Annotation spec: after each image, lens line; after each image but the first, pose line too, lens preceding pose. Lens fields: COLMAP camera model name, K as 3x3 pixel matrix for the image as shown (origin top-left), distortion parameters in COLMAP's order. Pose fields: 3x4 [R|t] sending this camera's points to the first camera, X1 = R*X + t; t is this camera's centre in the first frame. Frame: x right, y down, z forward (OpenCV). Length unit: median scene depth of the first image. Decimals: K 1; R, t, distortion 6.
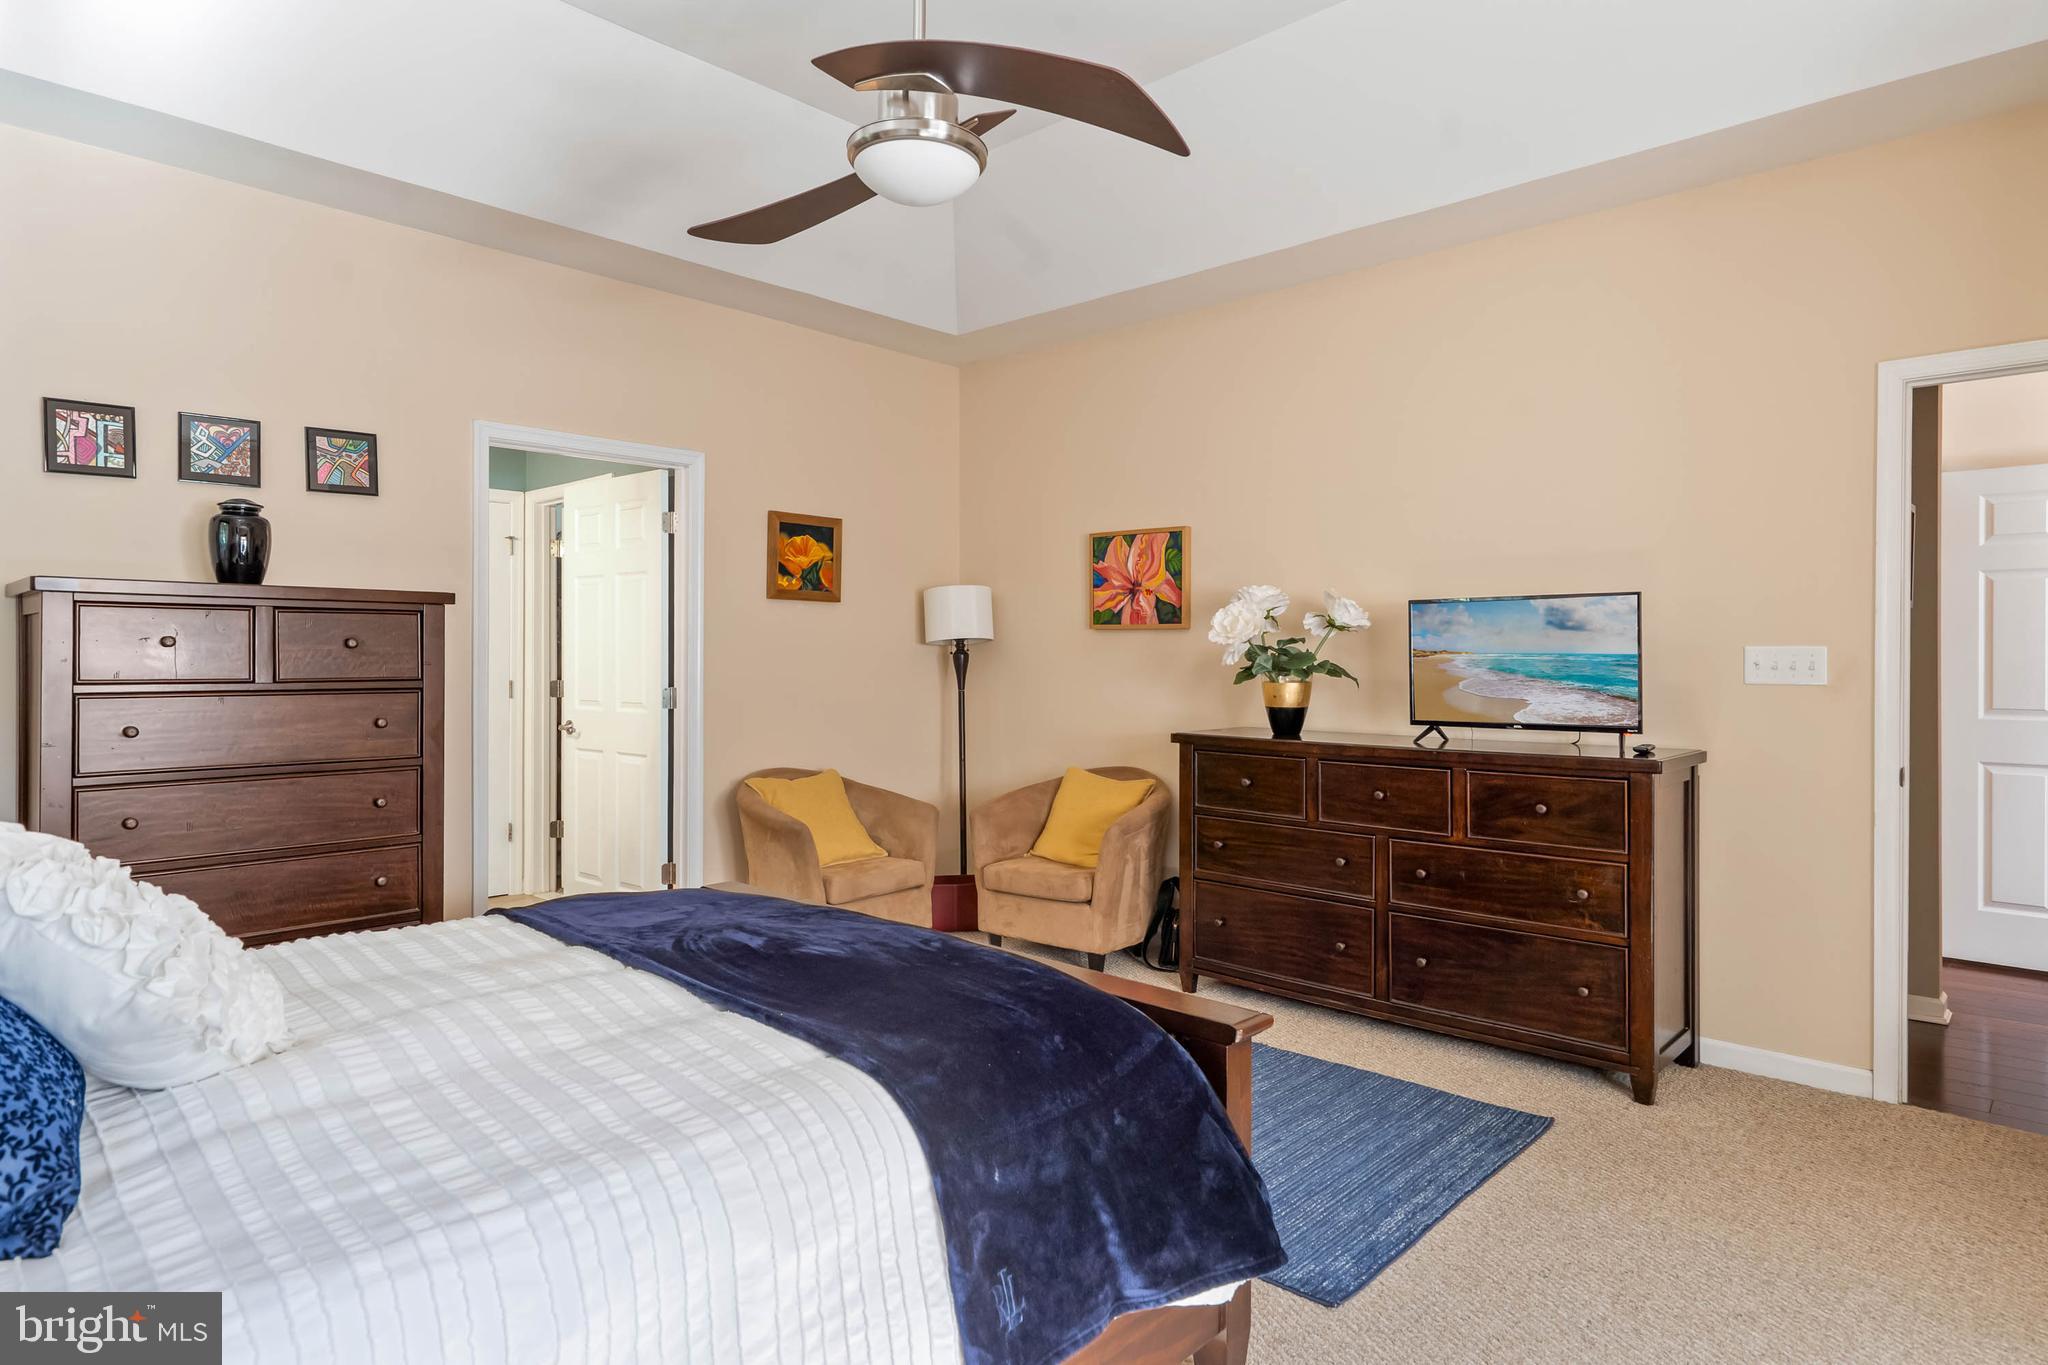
lens RADIAL K [[1177.6, 0, 1028.6], [0, 1177.6, 673.4], [0, 0, 1]] dist [-0.000597, 0.000934]
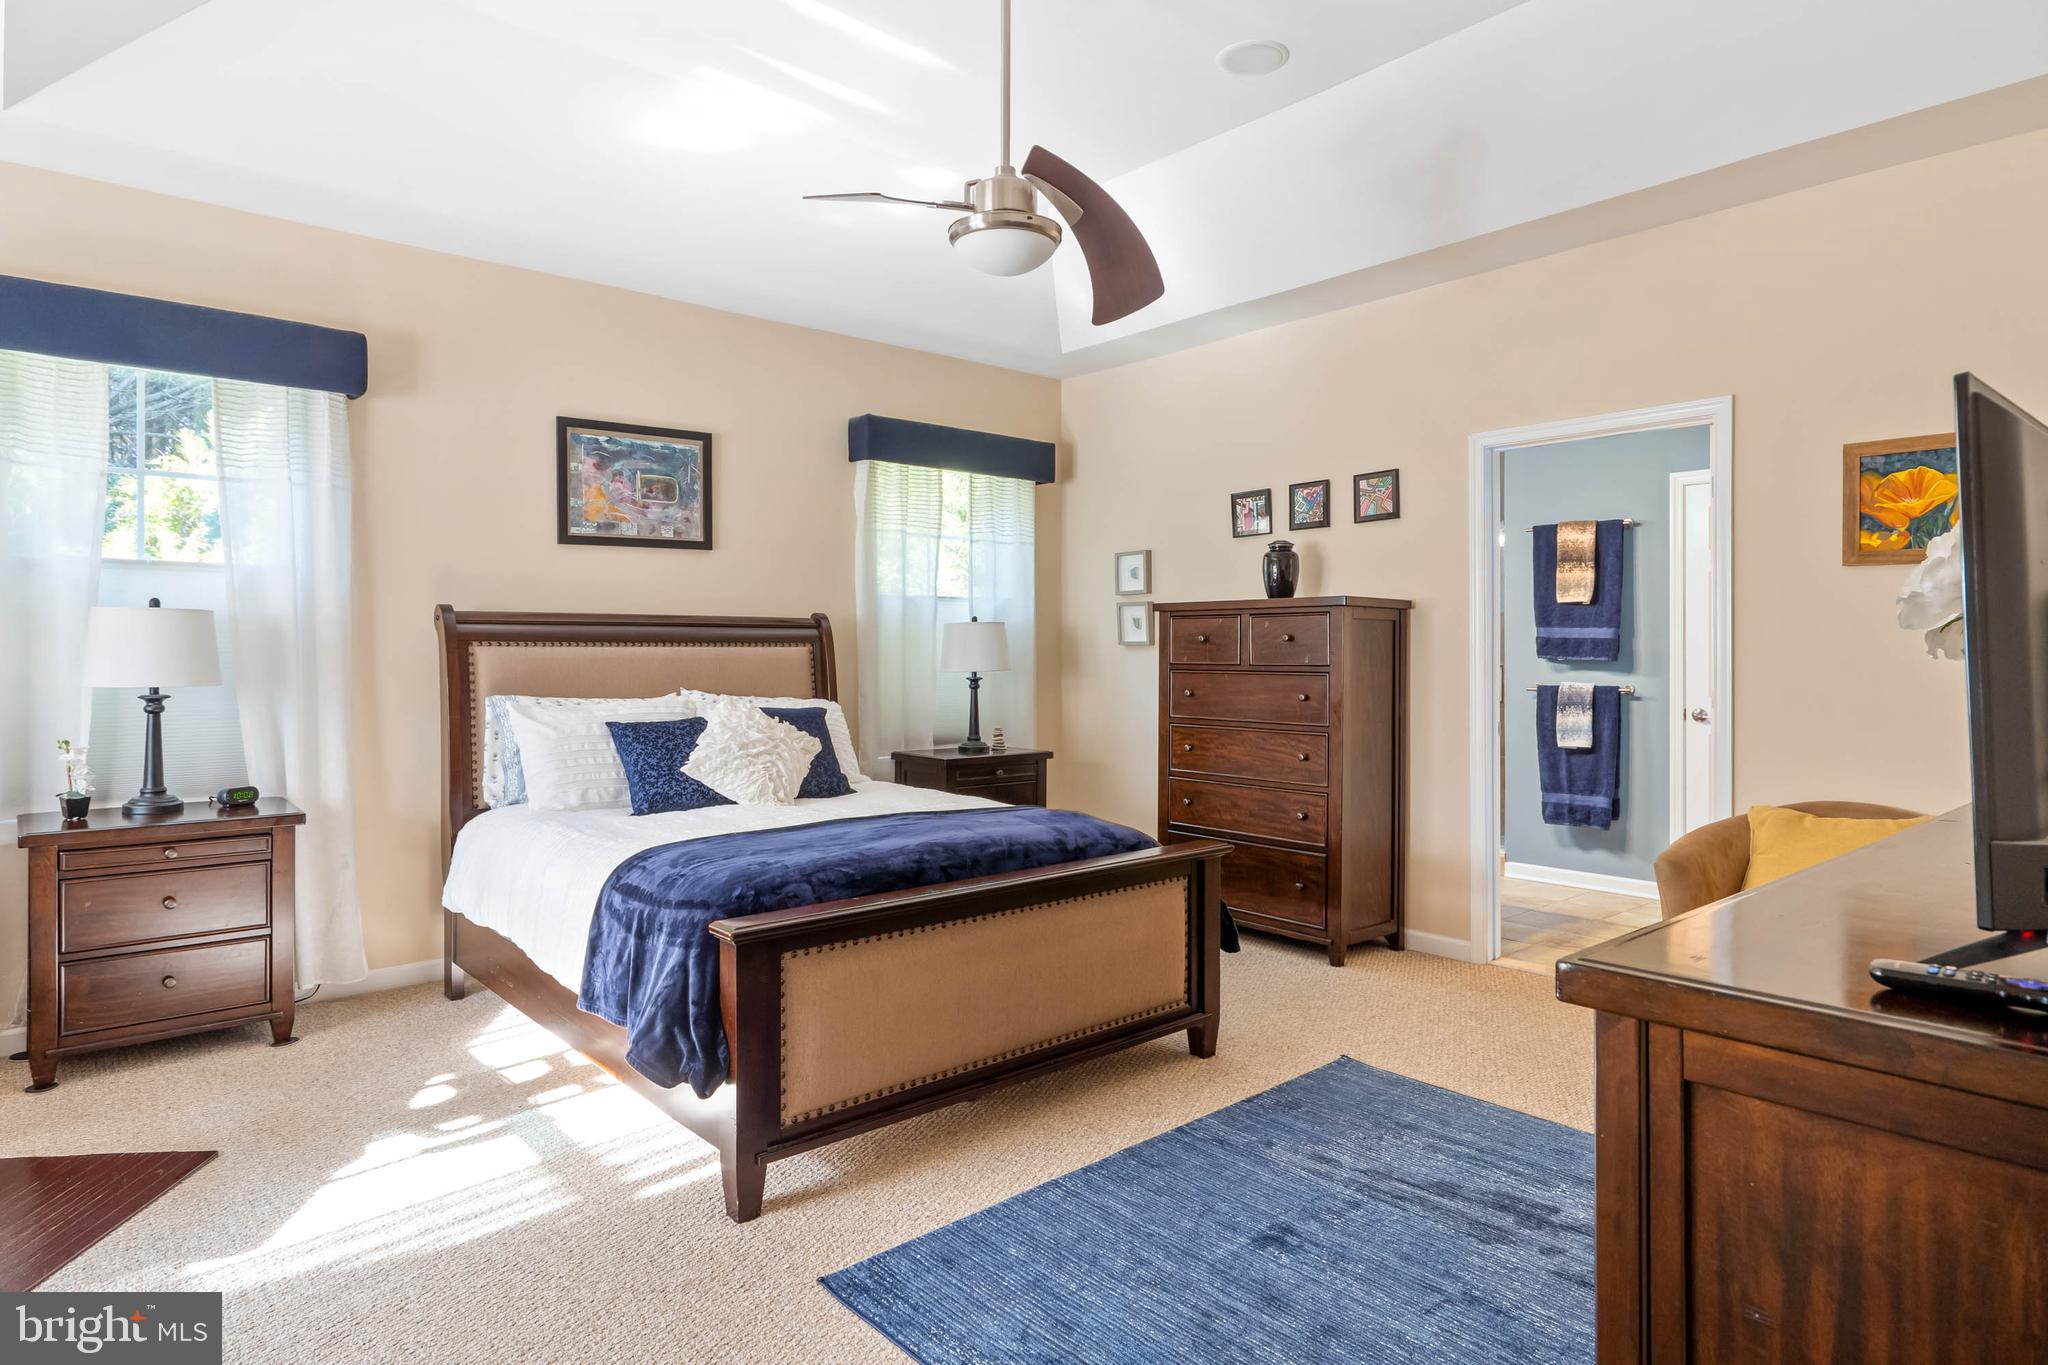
lens RADIAL K [[1177.6, 0, 1029.2], [0, 1177.6, 664.5], [0, 0, 1]] dist [-0.000597, 0.000934]
pose [[-0.108214, 0.010752, -0.994069, 0.755243], [-0.012320, 0.999850, 0.012156, -0.006618], [0.994051, 0.013562, -0.108065, 0.778861]]
